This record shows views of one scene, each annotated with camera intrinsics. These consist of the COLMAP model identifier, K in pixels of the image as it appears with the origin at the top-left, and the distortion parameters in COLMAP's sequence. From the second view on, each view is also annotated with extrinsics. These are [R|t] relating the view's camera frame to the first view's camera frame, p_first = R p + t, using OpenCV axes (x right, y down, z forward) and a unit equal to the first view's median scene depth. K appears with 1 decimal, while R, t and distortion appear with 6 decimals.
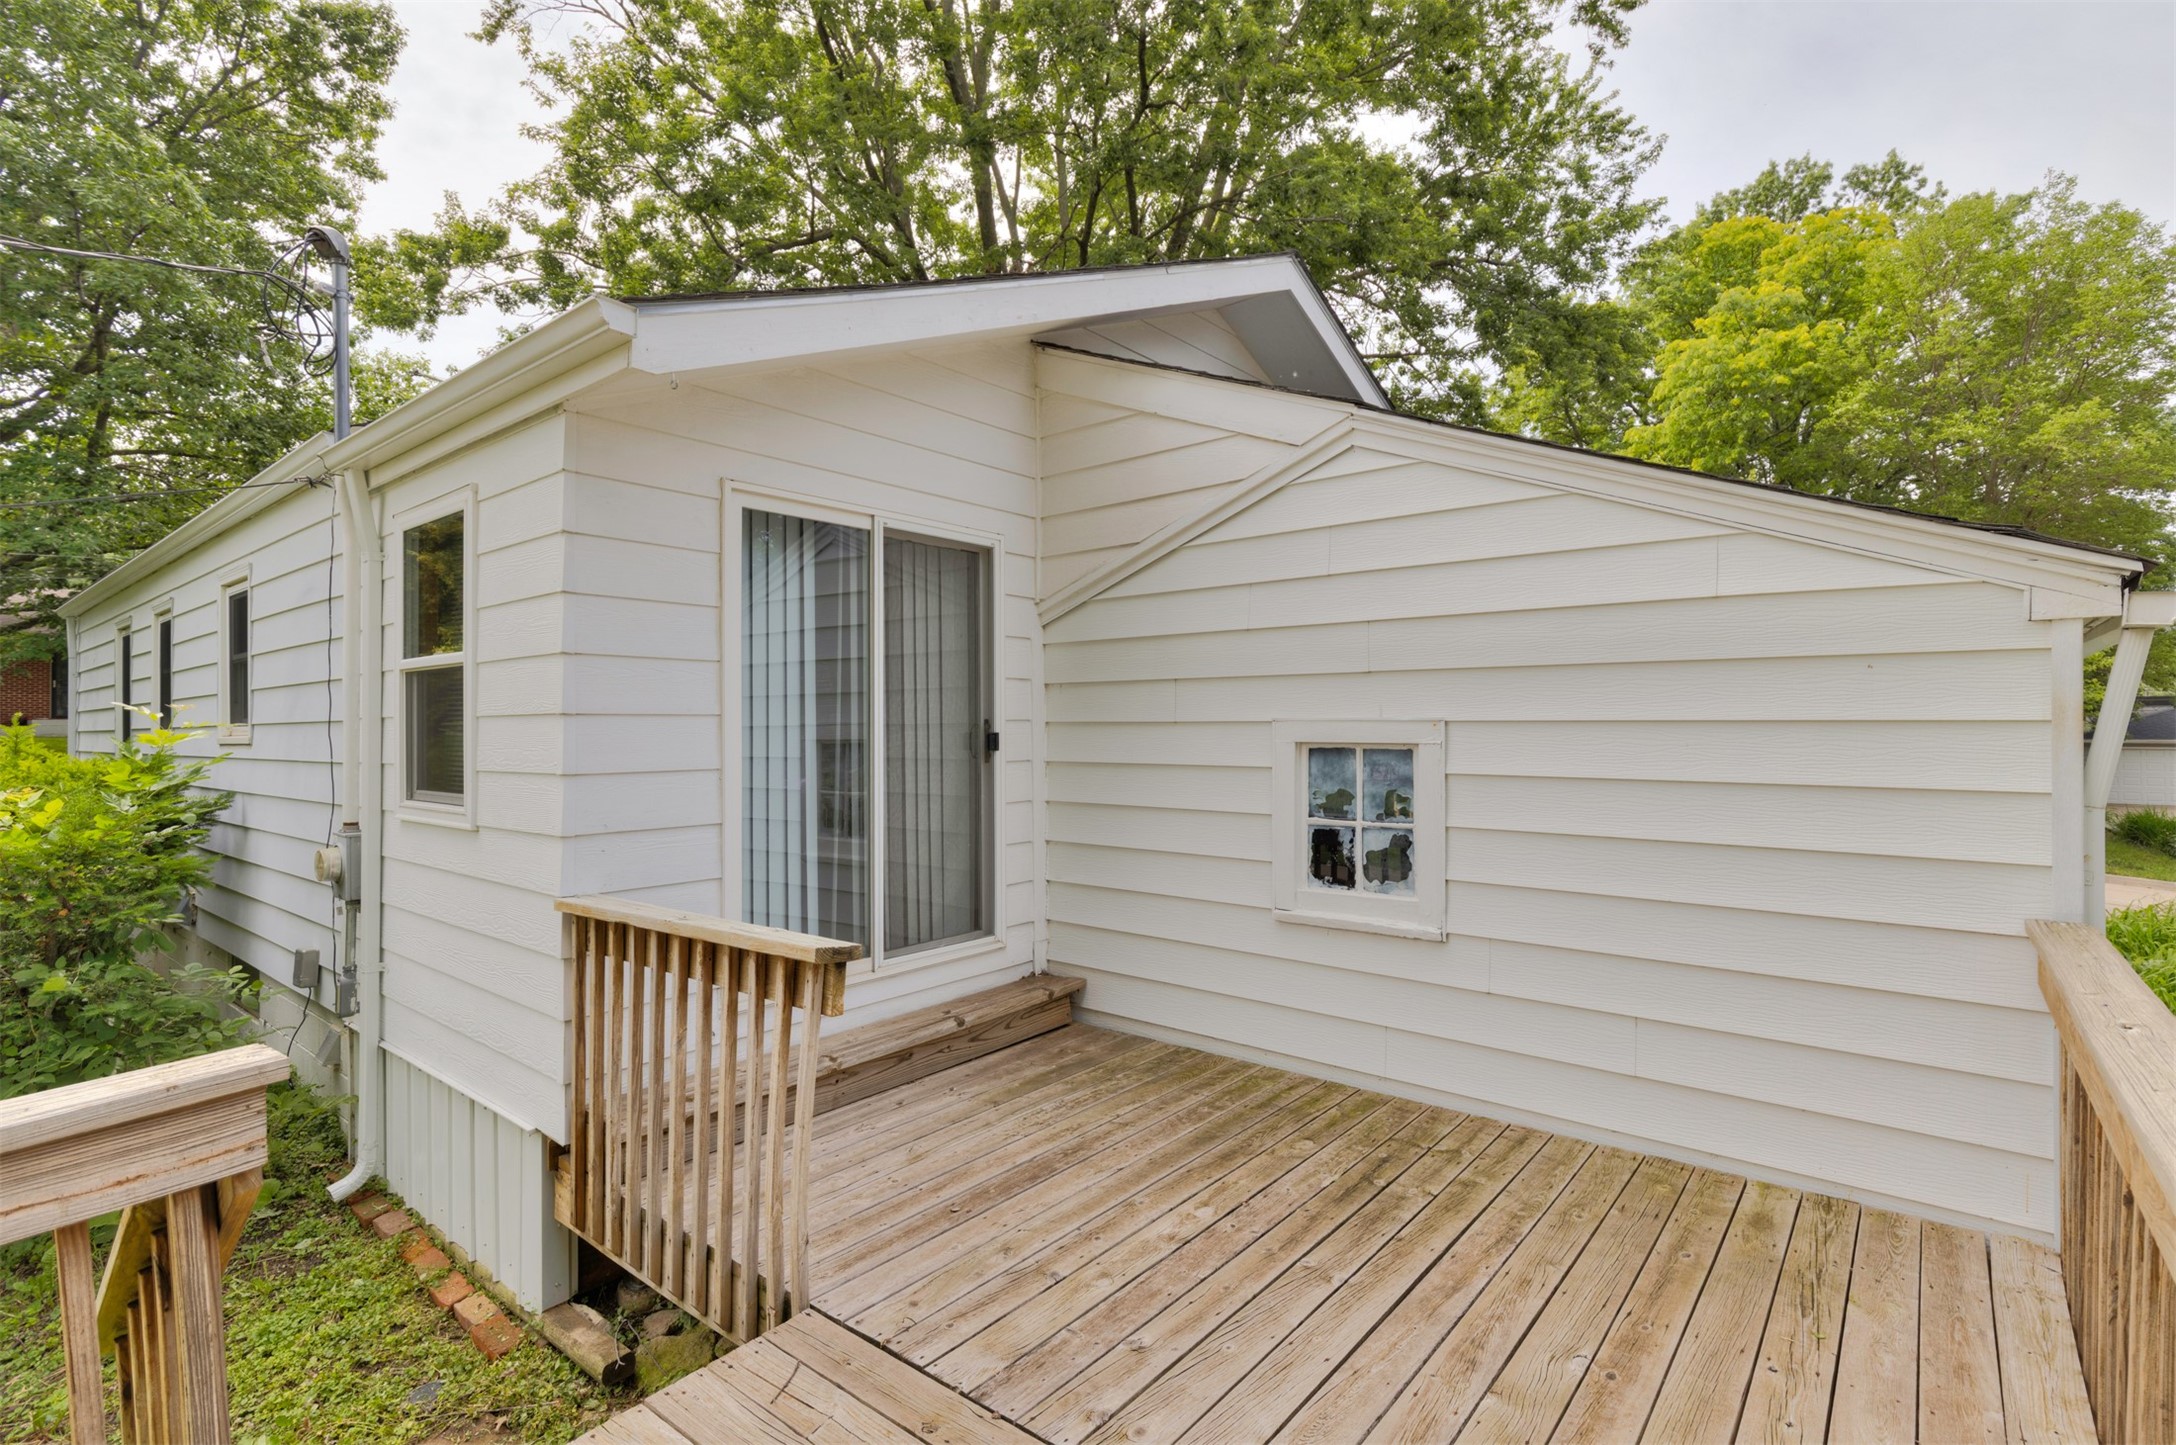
lens RADIAL K [[1026.2, 0, 1088.7], [0, 1026.2, 714.0], [0, 0, 1]] dist [0.001366, -0.001069]
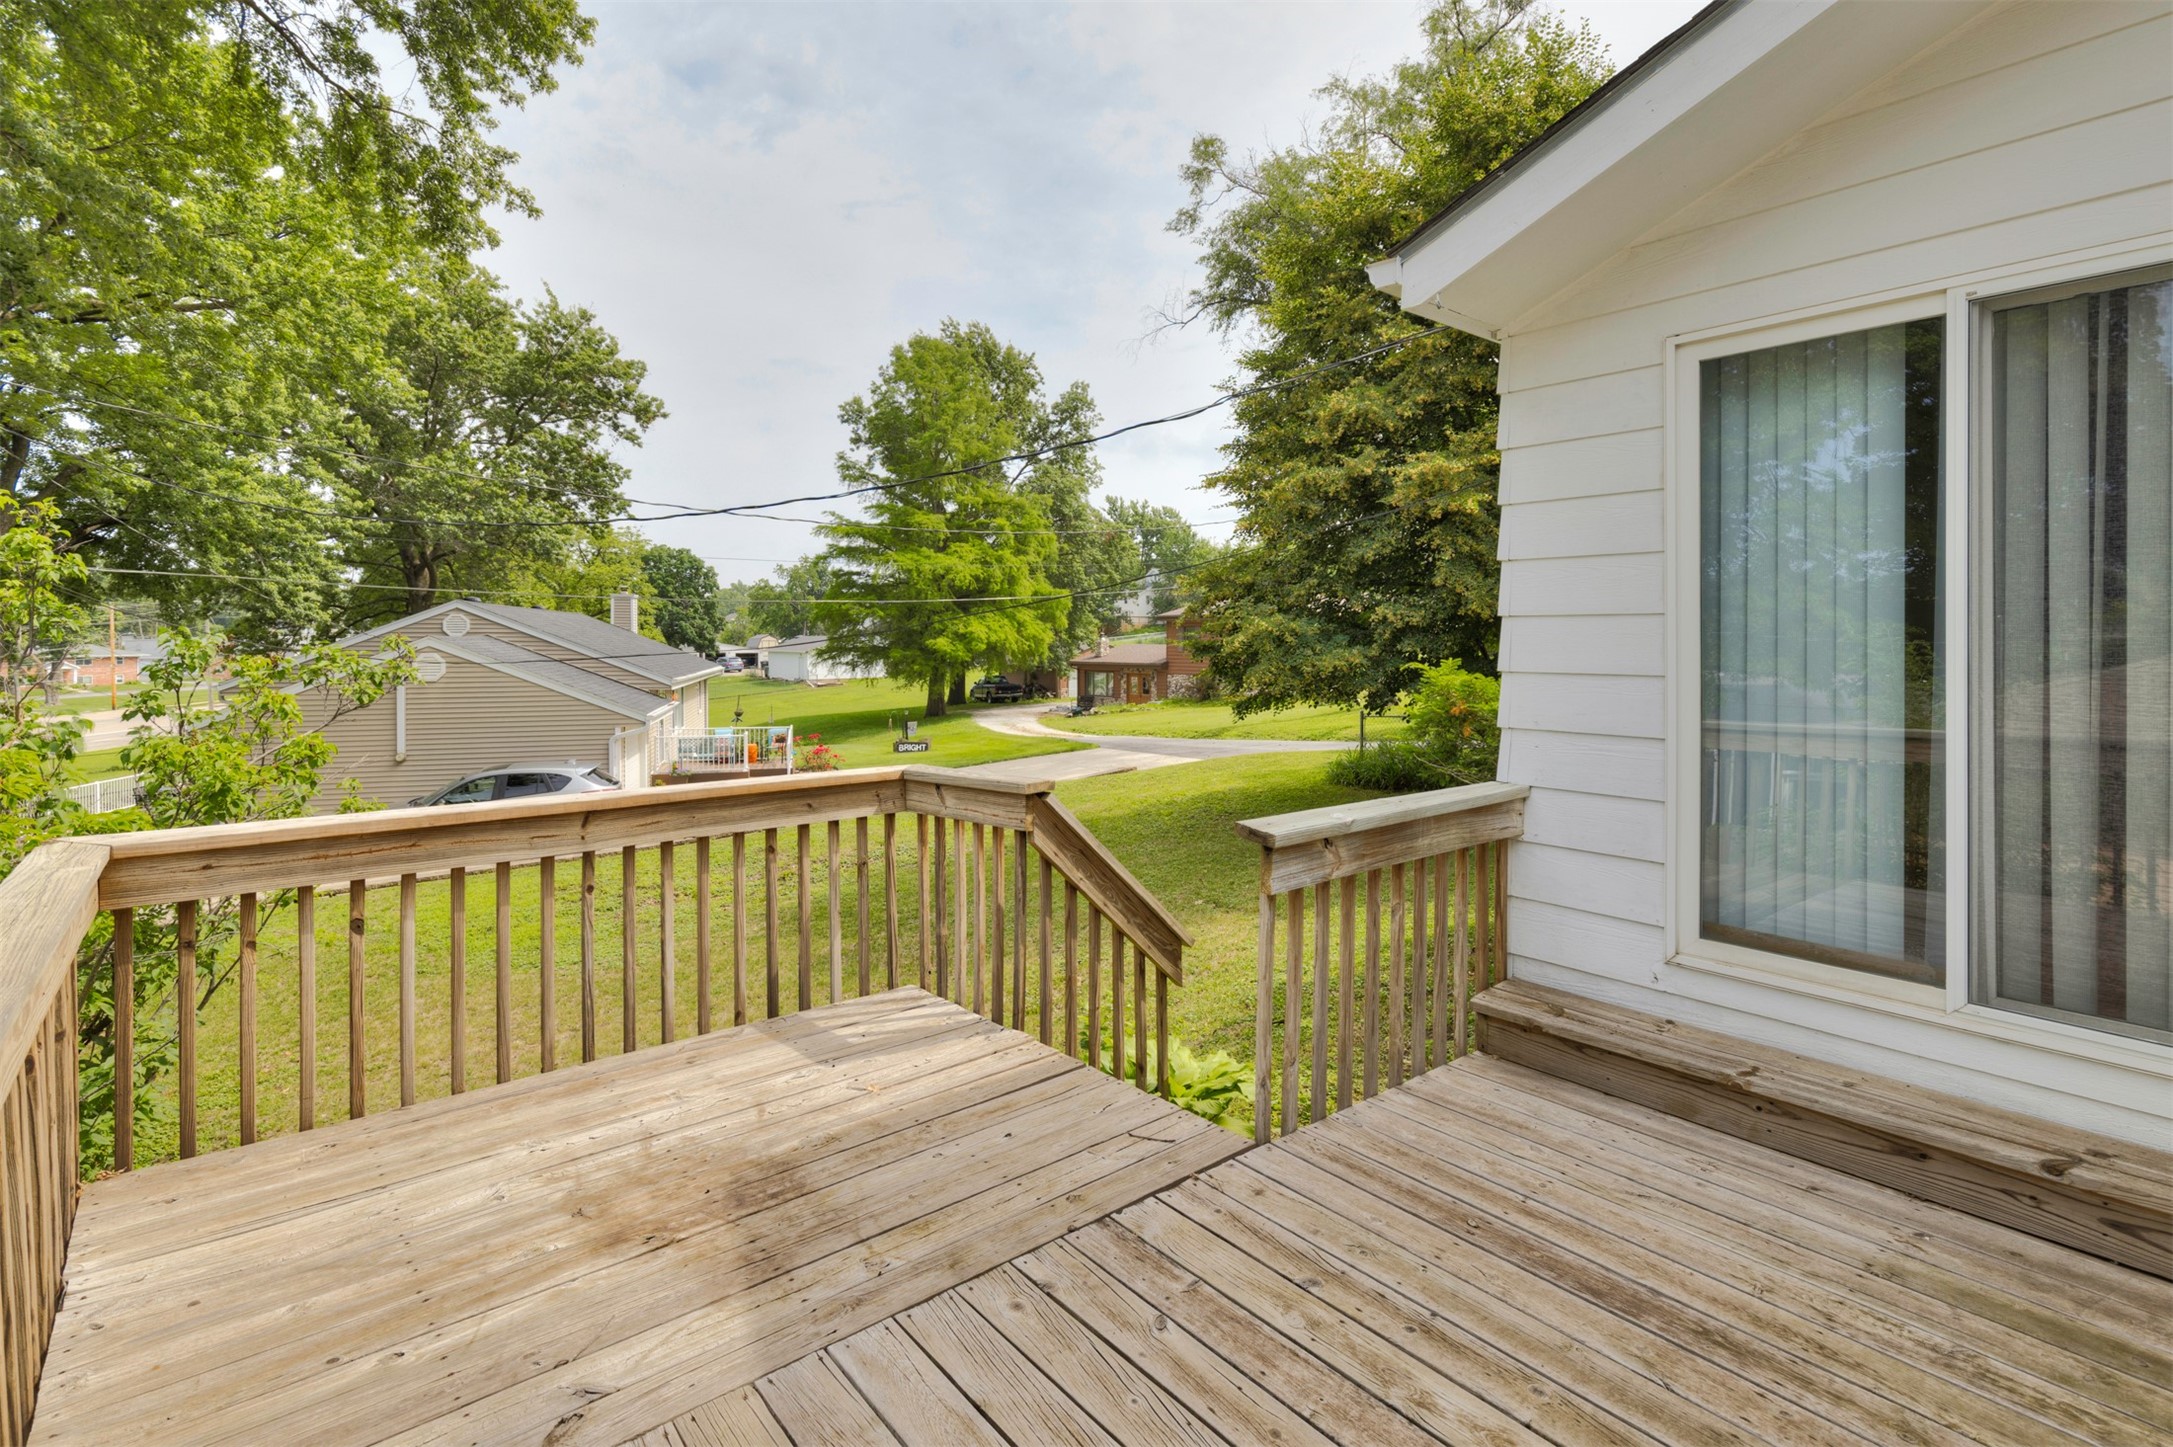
lens RADIAL K [[1024.8, 0, 1135.0], [0, 1024.8, 639.4], [0, 0, 1]] dist [0.001366, -0.001069]
pose [[-0.167681, 0.007578, -0.985812, 0.146588], [0.012811, 0.999903, 0.005507, 0.003069], [0.985758, -0.011706, -0.167762, 0.181996]]
